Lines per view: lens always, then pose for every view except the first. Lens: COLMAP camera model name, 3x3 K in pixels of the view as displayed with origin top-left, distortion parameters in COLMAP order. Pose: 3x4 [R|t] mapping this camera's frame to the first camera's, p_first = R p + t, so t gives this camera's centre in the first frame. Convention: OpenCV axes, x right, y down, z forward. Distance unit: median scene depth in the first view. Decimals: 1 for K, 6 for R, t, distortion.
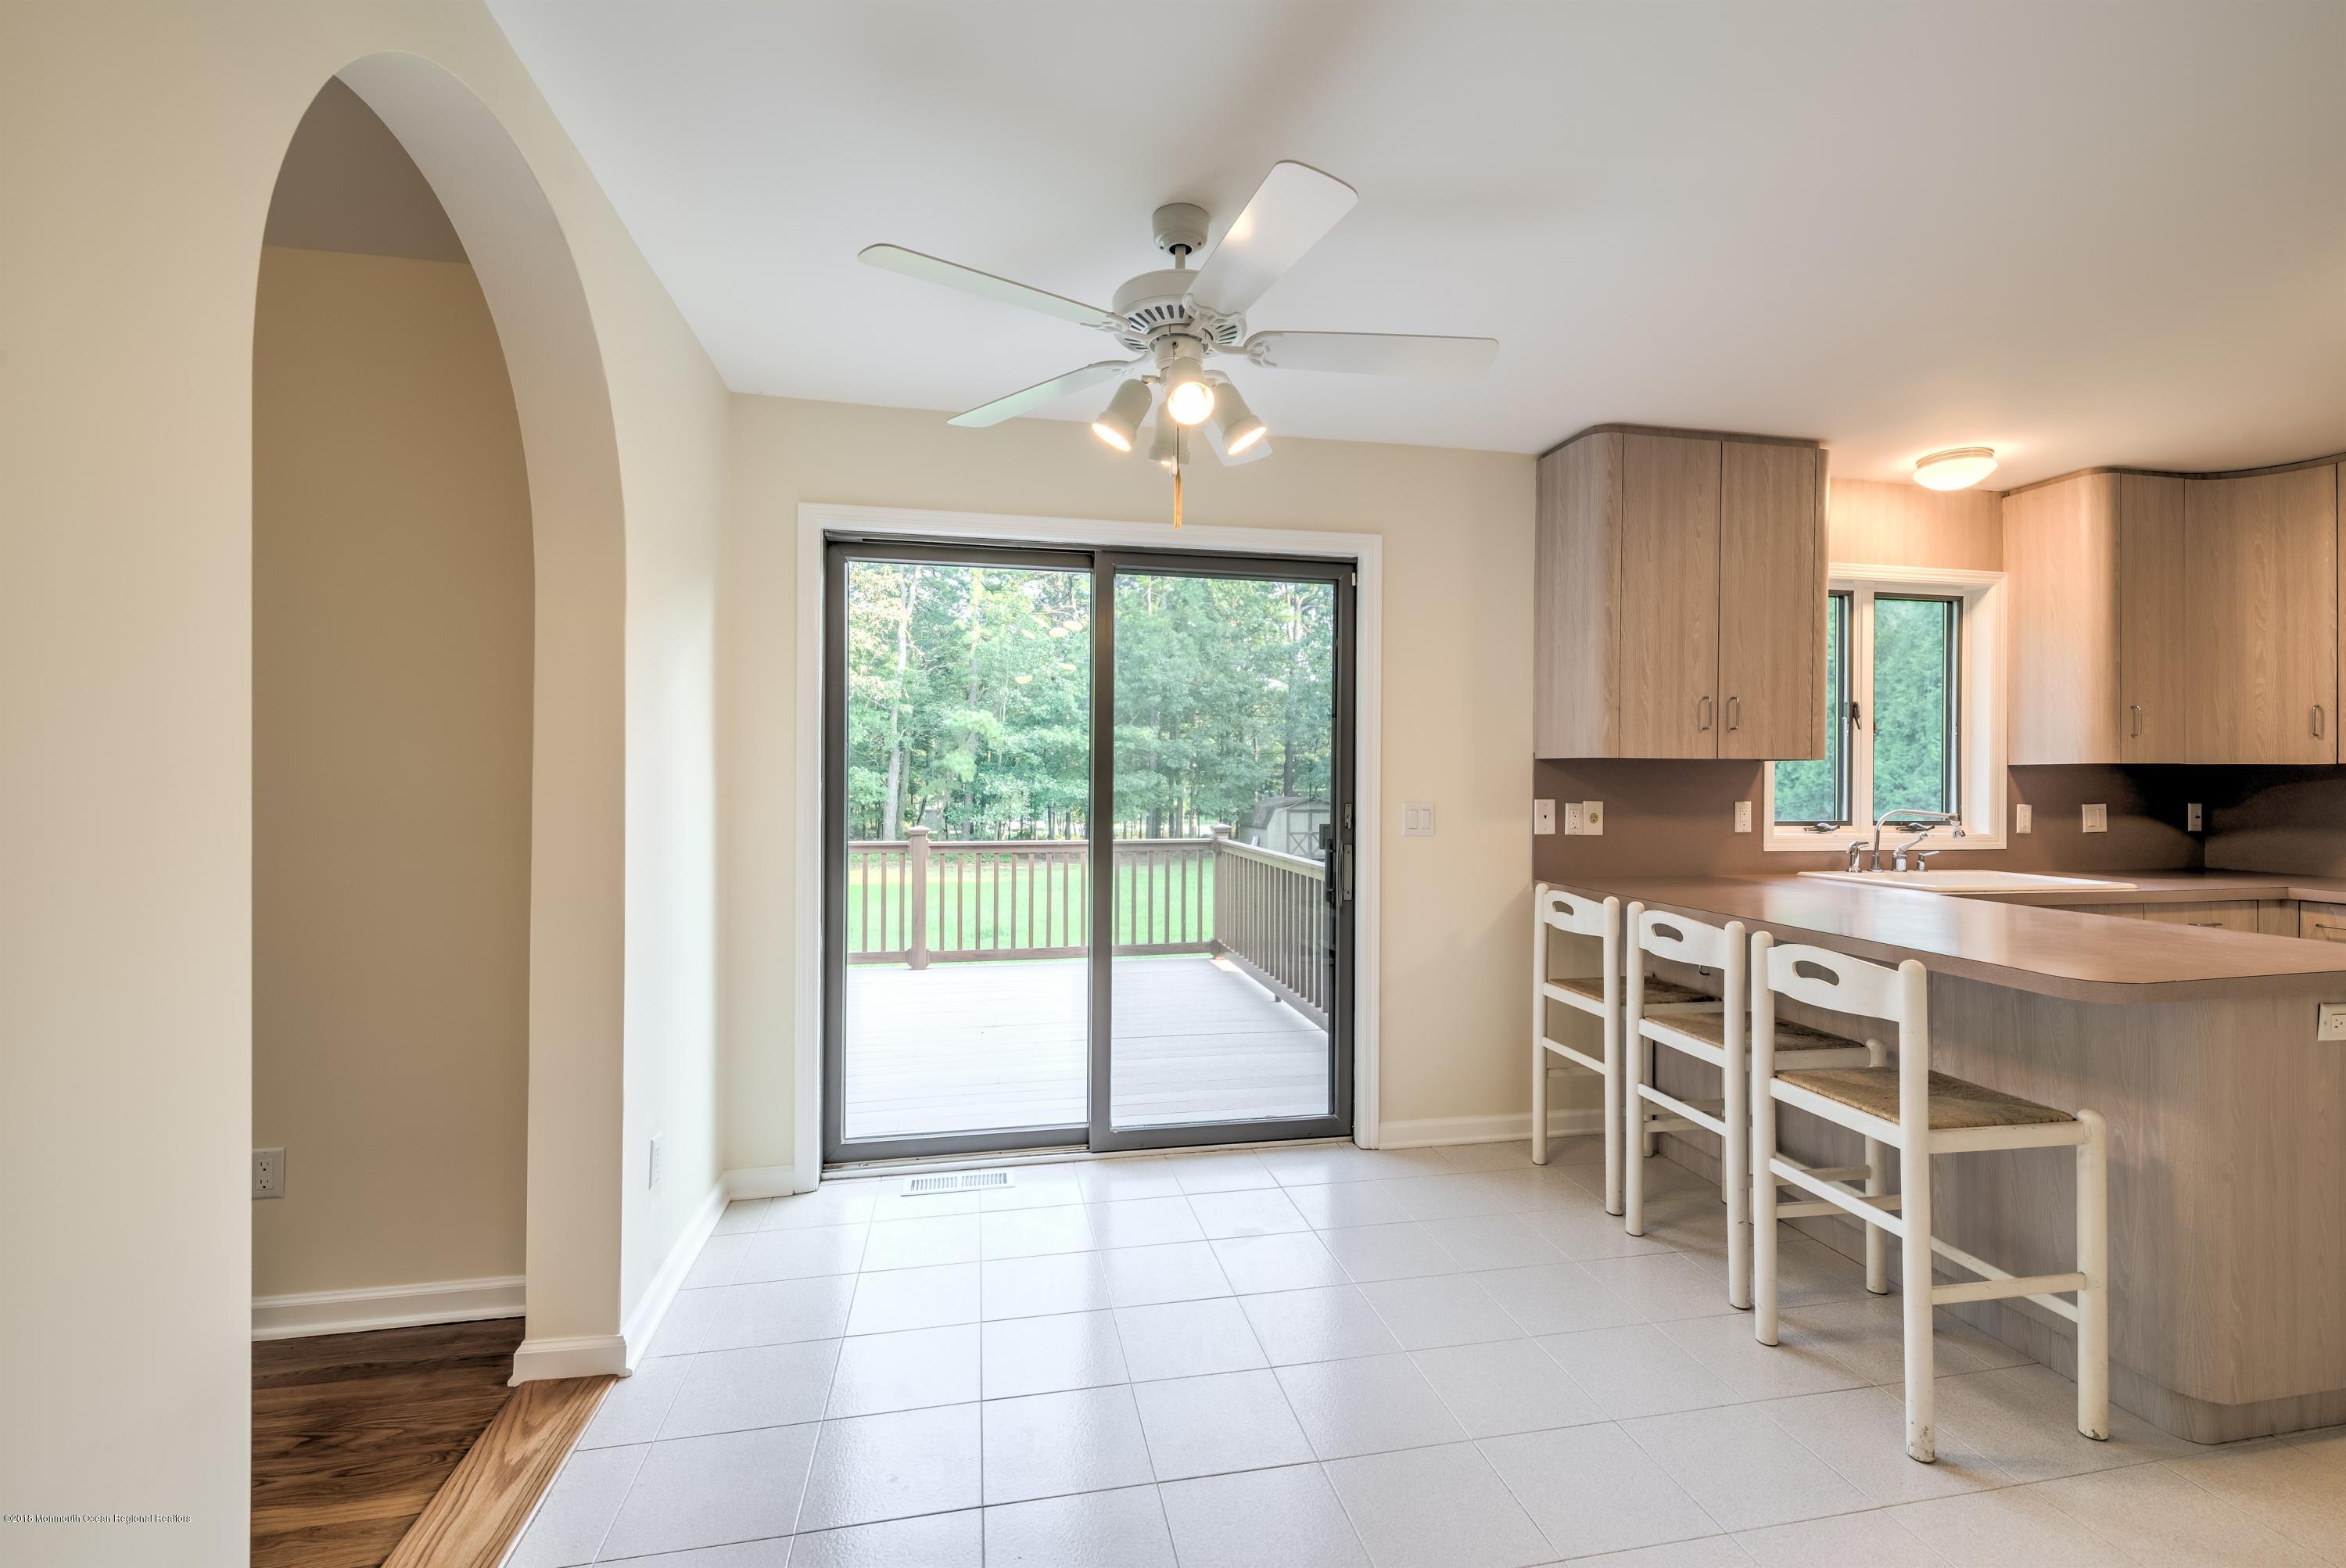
lens RADIAL K [[1009.3, 0, 1175.0], [0, 1009.3, 777.0], [0, 0, 1]] dist [0.006182, -0.005898]
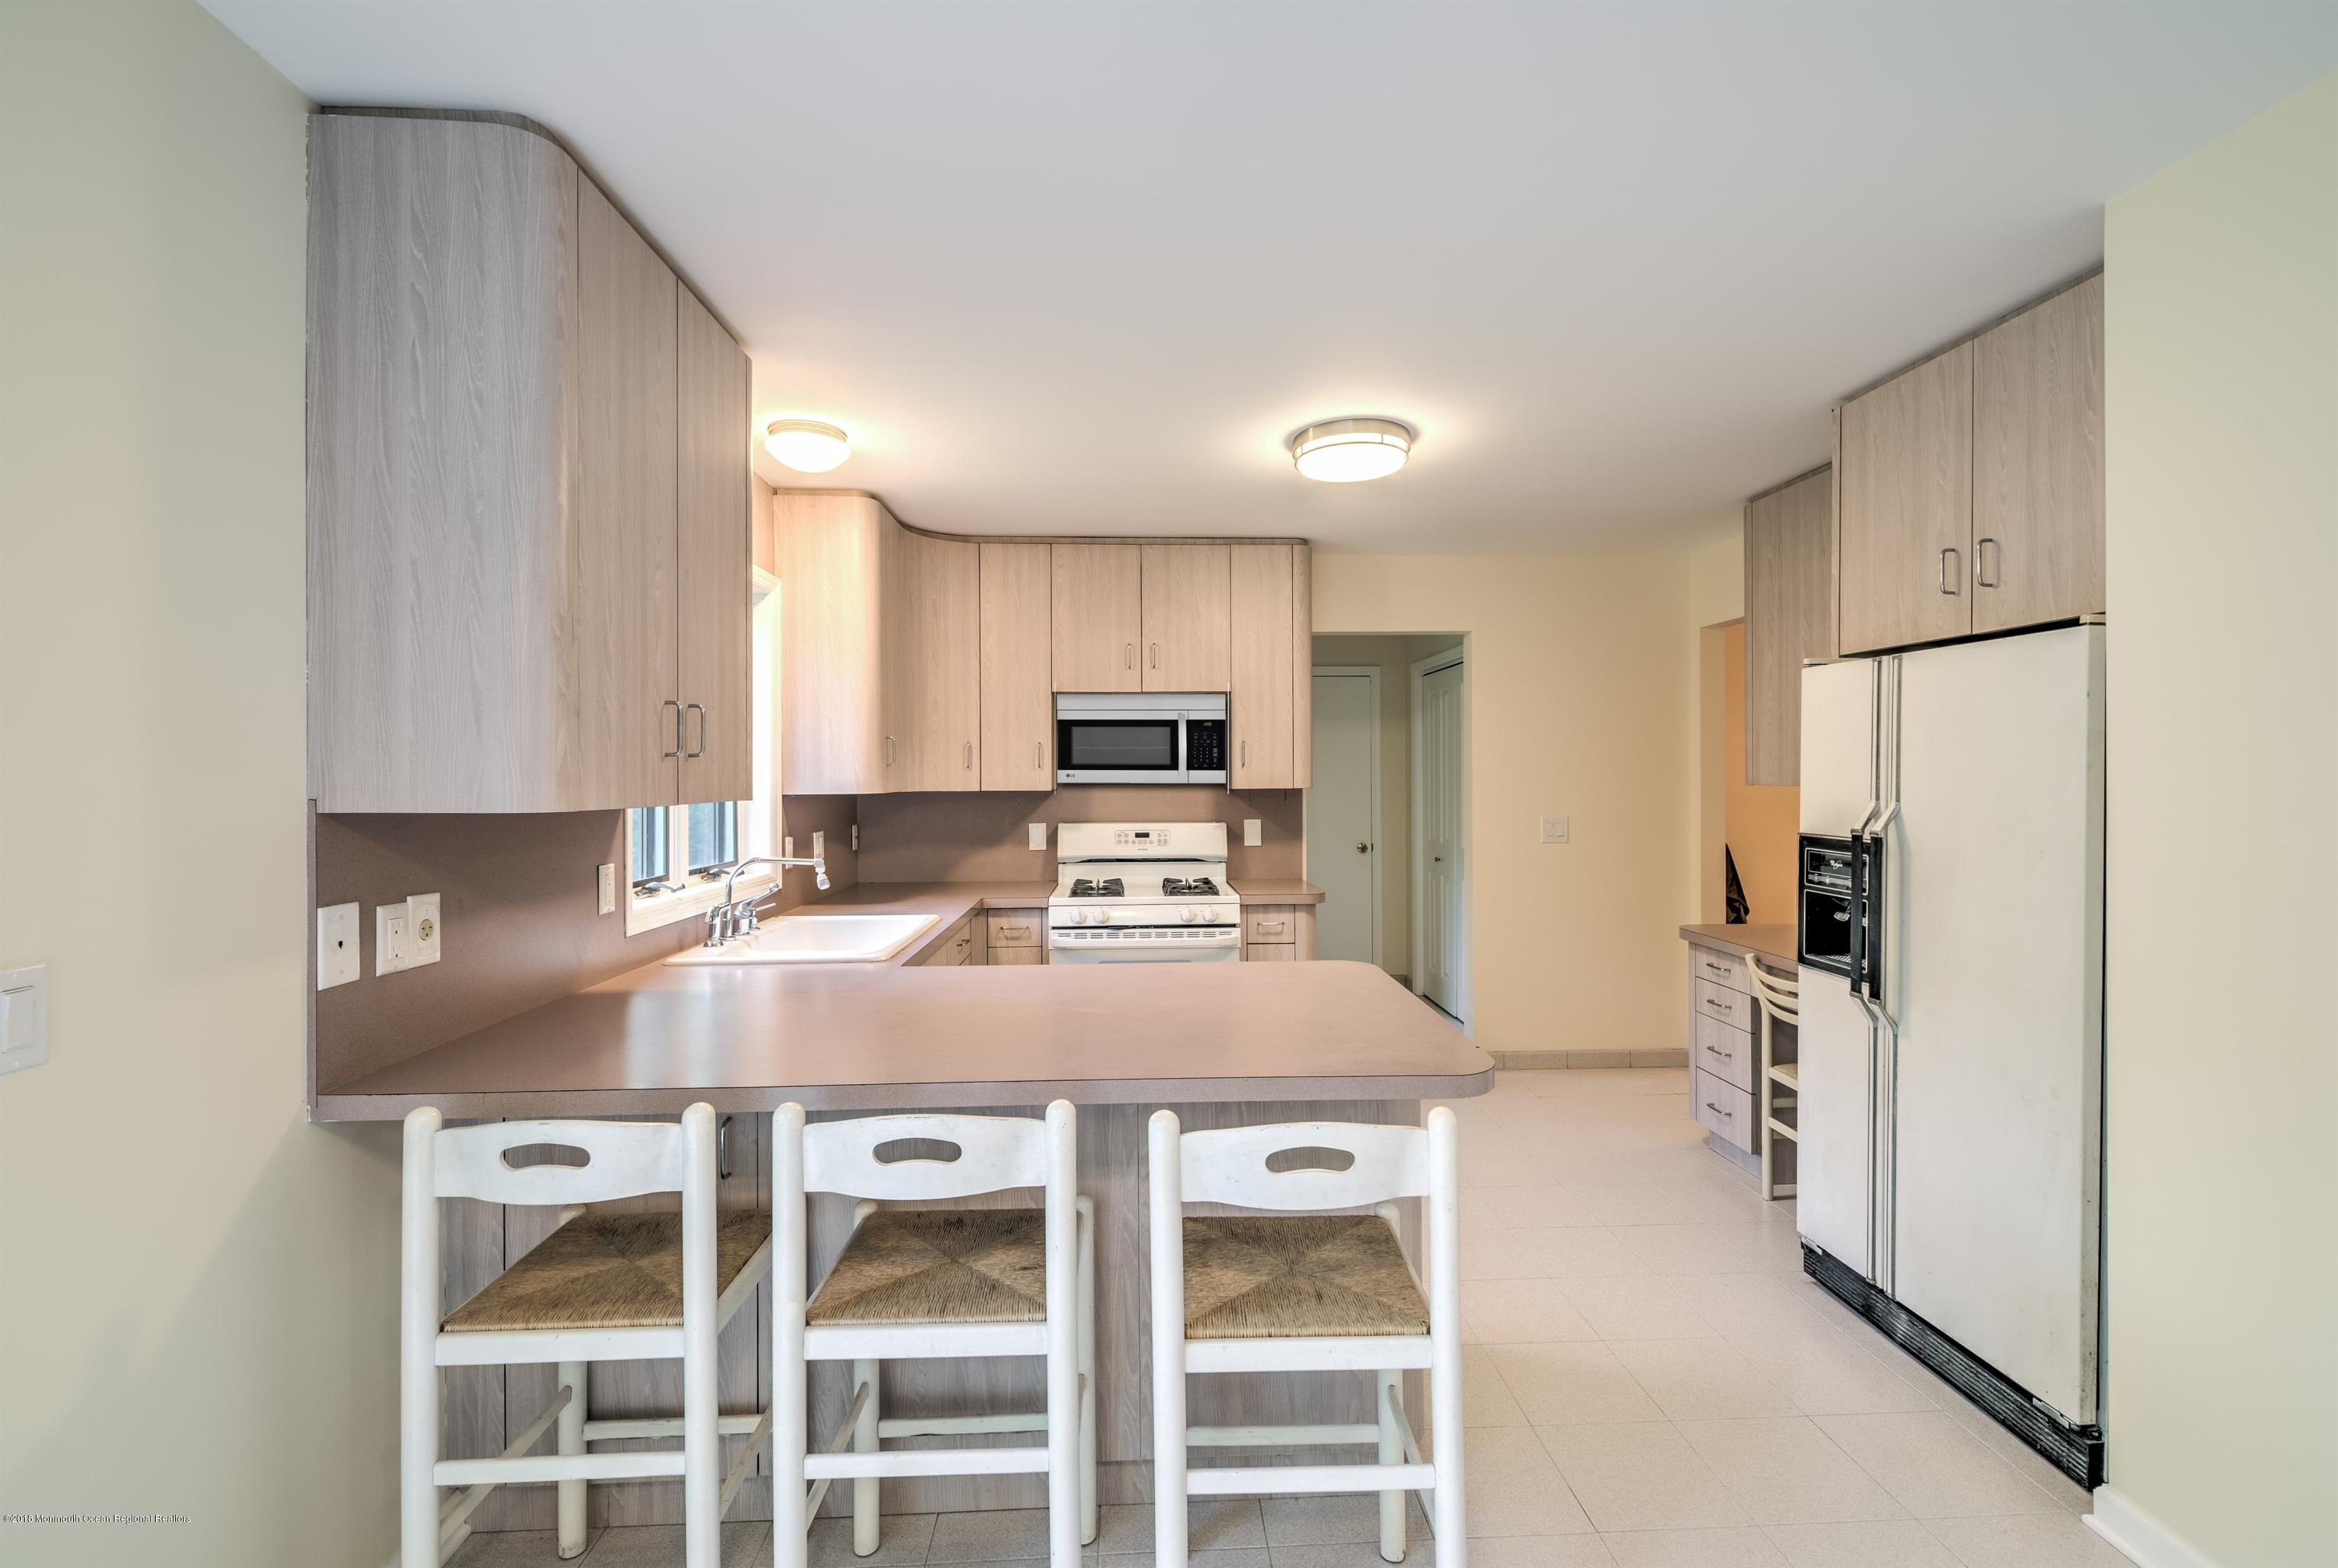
lens RADIAL K [[1005.8, 0, 1212.4], [0, 1005.8, 784.7], [0, 0, 1]] dist [0.006182, -0.005898]
pose [[0.125991, -0.010802, 0.991973, -0.008044], [-0.003860, 0.999928, 0.011379, -0.017171], [-0.992024, -0.005262, 0.125940, 0.272084]]
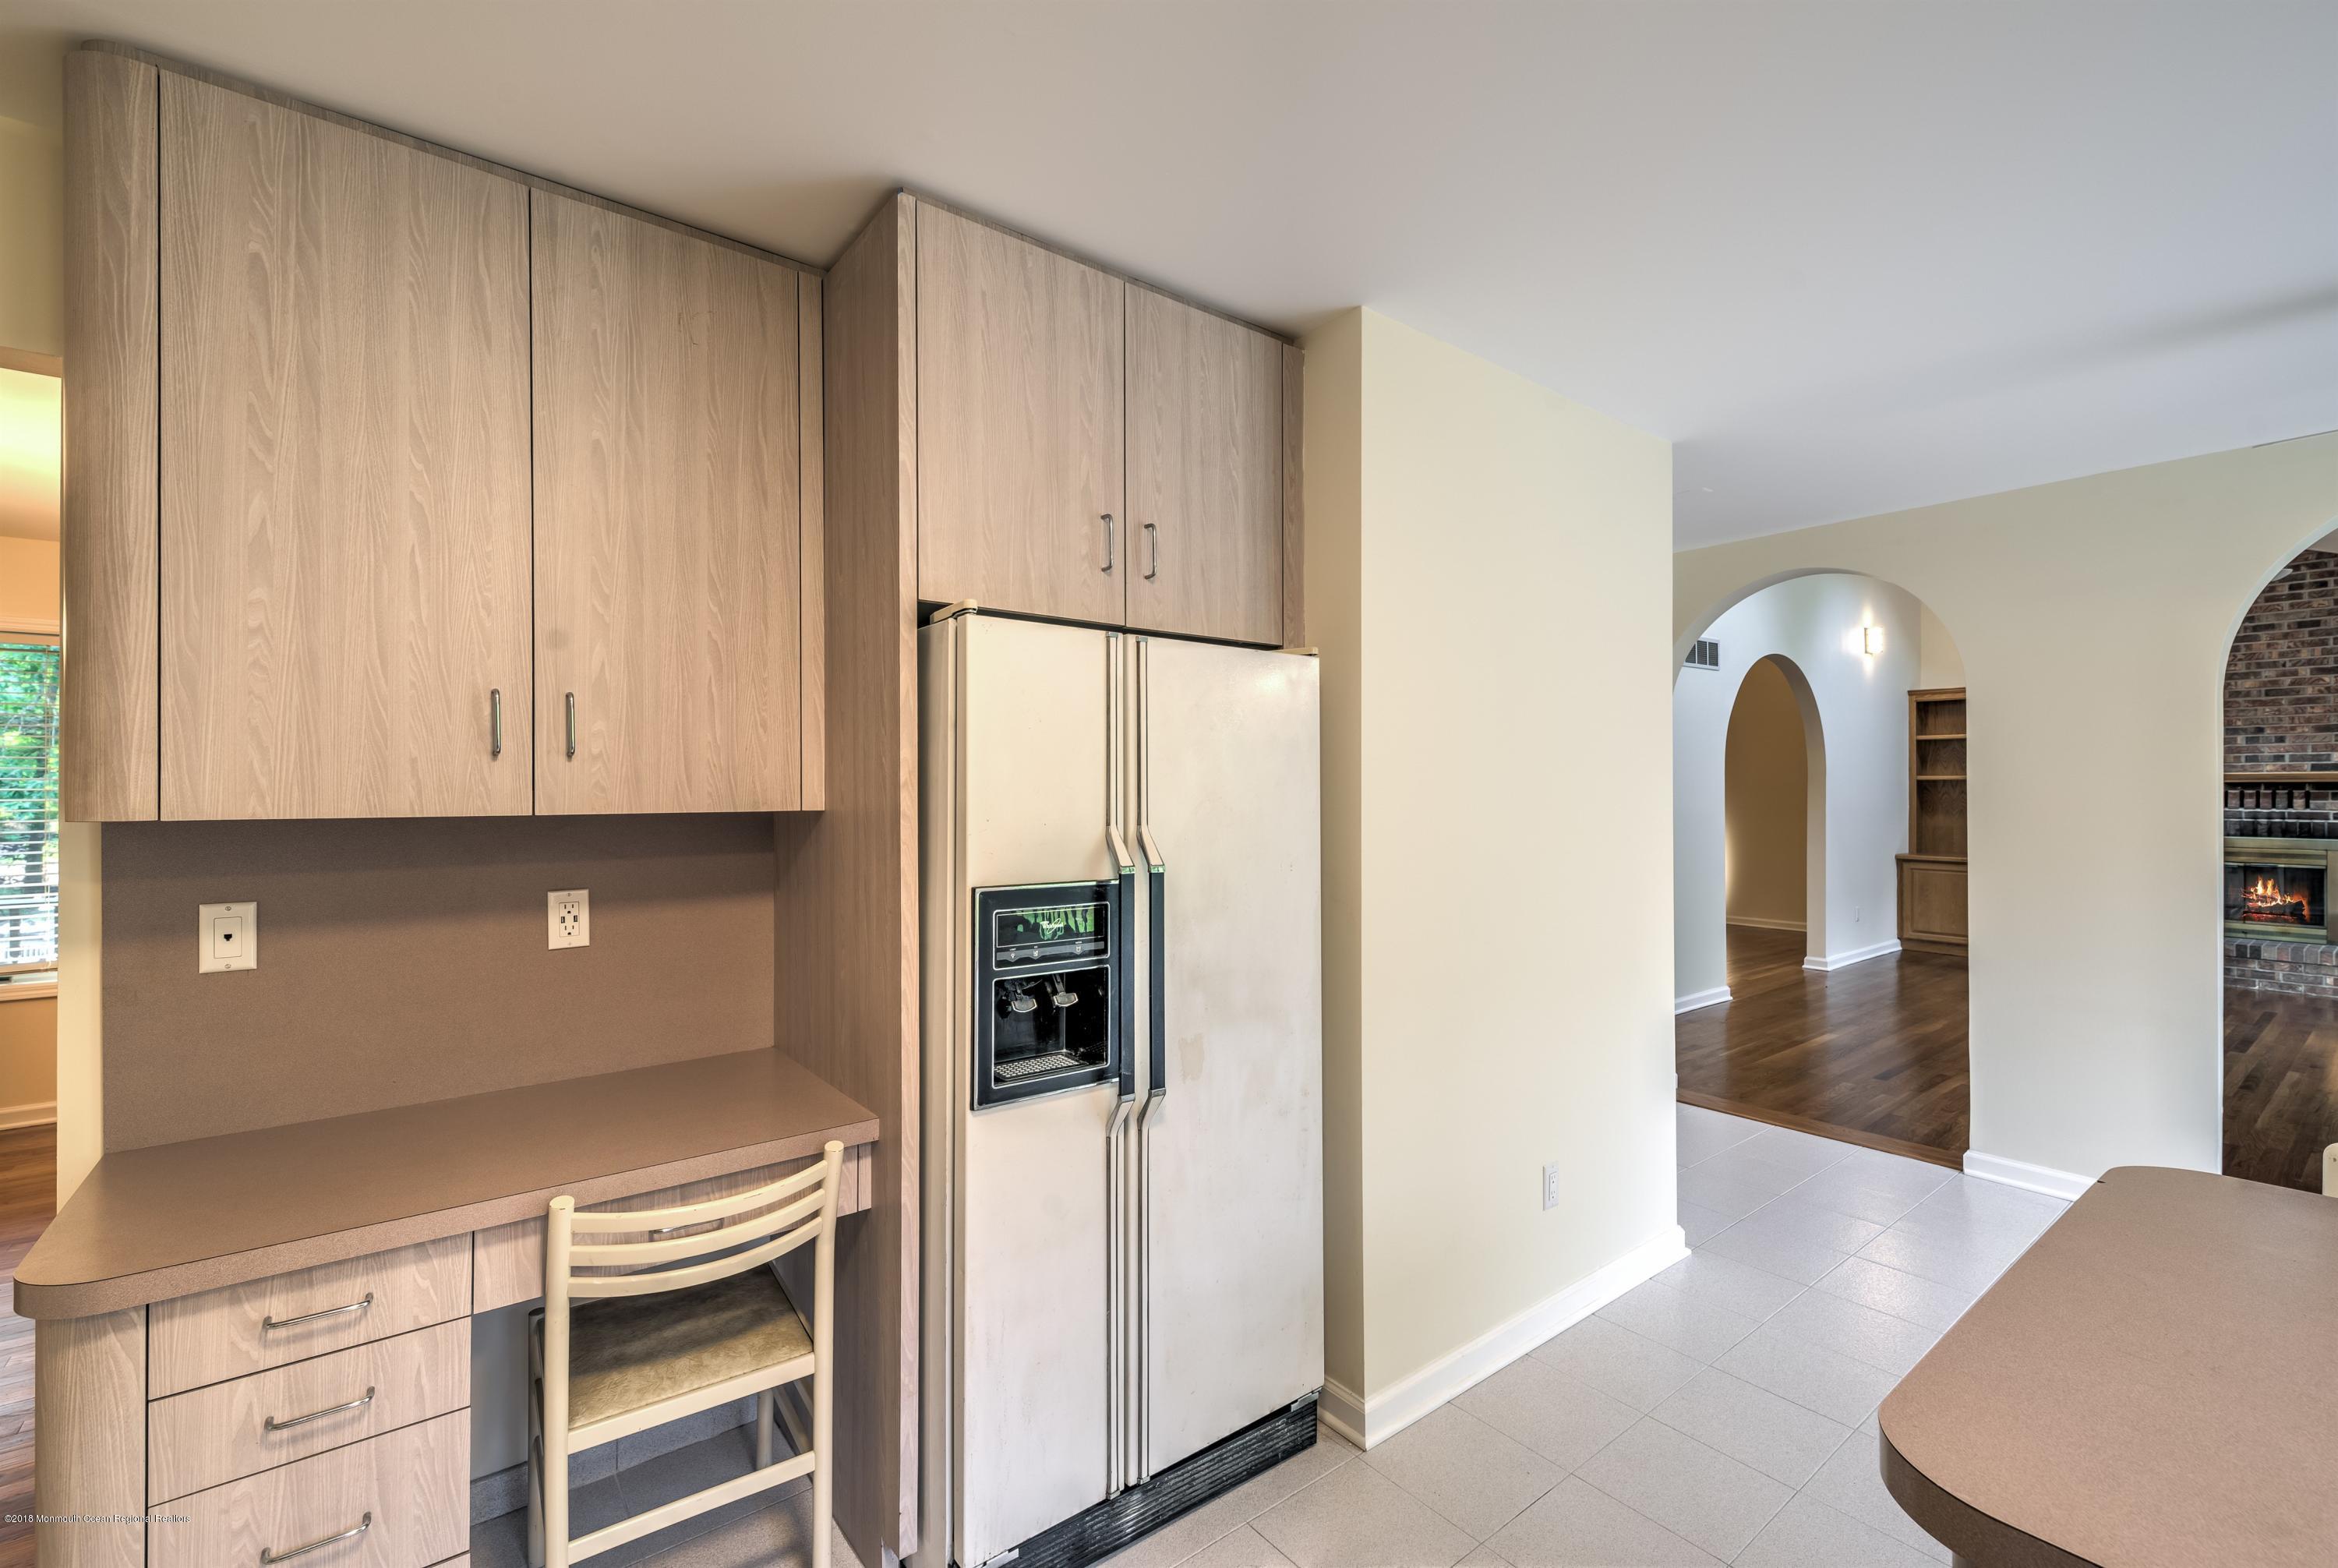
lens RADIAL K [[1005.8, 0, 1166.1], [0, 1005.8, 780.1], [0, 0, 1]] dist [0.006182, -0.005898]
pose [[-0.895551, -0.004967, -0.444930, 0.465132], [0.002376, 0.999870, -0.015946, -0.016264], [0.444952, -0.015338, -0.895423, 0.322532]]
